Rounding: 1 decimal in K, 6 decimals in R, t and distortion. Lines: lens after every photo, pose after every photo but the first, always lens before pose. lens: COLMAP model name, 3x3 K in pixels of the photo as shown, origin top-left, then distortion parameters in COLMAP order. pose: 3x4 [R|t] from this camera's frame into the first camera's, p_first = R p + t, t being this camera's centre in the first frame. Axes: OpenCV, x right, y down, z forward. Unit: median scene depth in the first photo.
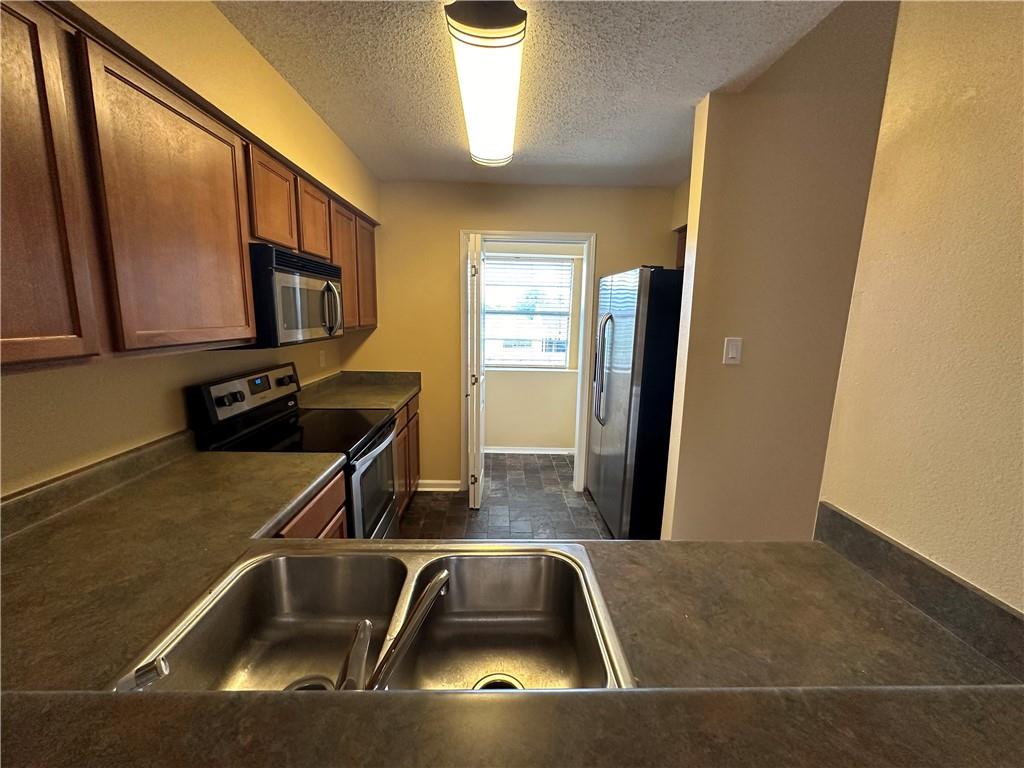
lens RADIAL K [[408.8, 0, 511.5], [0, 408.8, 383.0], [0, 0, 1]] dist [-0.000891, -0.000355]
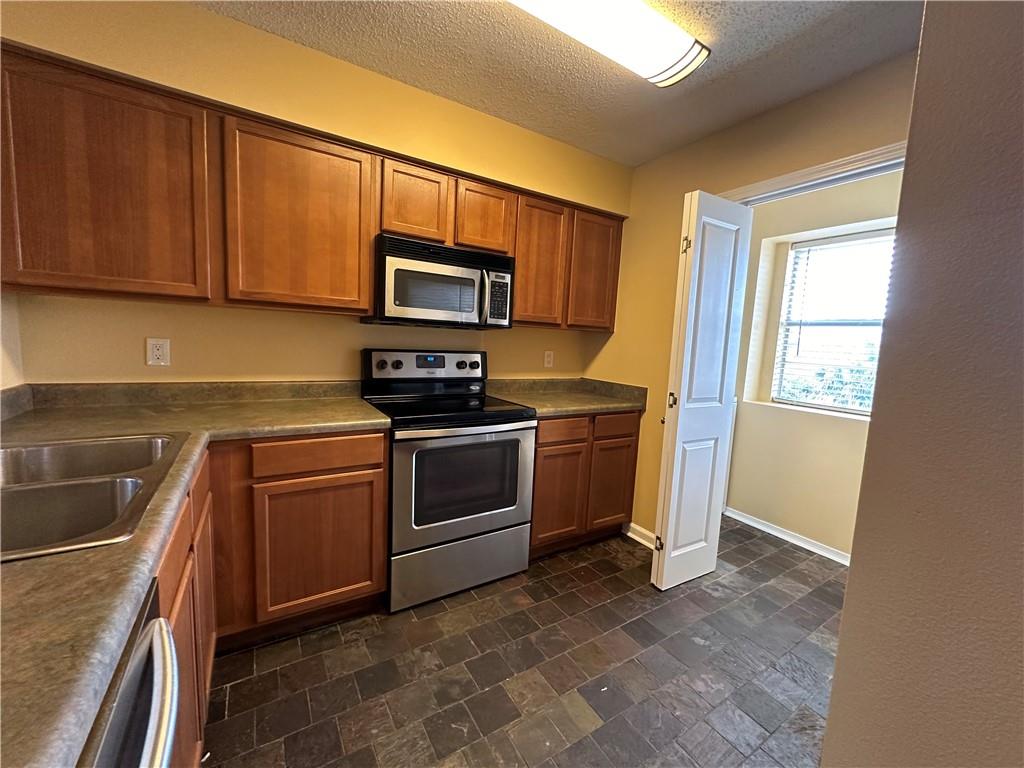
lens RADIAL K [[408.8, 0, 515.6], [0, 408.8, 382.9], [0, 0, 1]] dist [-0.000891, -0.000355]
pose [[0.509519, 0.099656, -0.854669, 0.449915], [-0.187744, 0.982215, 0.002603, 0.013339], [0.839728, 0.159133, 0.519167, 0.499068]]
